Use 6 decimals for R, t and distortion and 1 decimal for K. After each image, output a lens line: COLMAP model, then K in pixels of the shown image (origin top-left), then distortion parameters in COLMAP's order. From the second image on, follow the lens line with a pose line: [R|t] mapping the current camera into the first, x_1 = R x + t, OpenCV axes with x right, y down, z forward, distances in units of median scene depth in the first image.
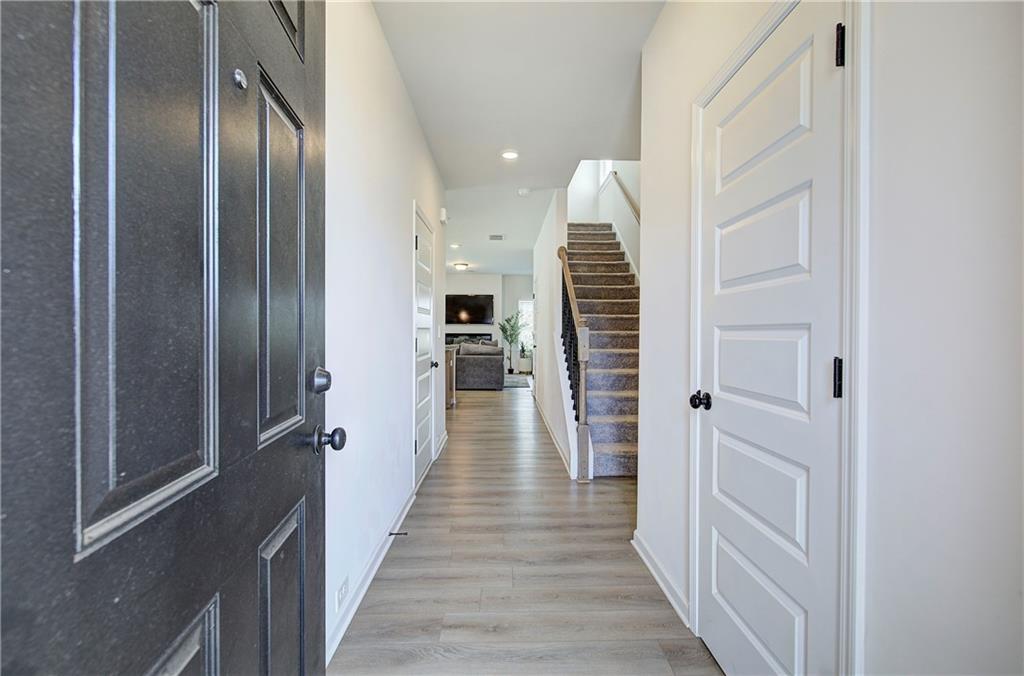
lens RADIAL K [[438.7, 0, 515.7], [0, 438.7, 334.4], [0, 0, 1]] dist [0.001007, 0.000465]
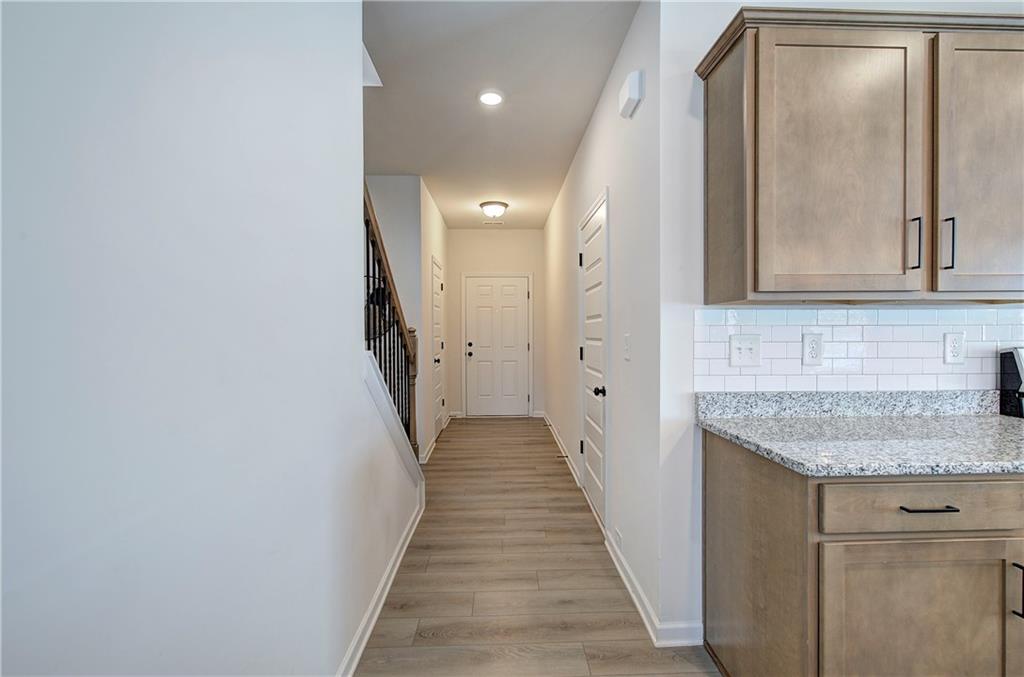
lens RADIAL K [[438.7, 0, 515.7], [0, 438.7, 334.9], [0, 0, 1]] dist [0.001007, 0.000465]
pose [[-0.999975, -0.004264, 0.005693, -0.078678], [-0.004204, 0.999937, 0.010441, -0.033849], [-0.005737, 0.010417, -0.999929, 2.329396]]
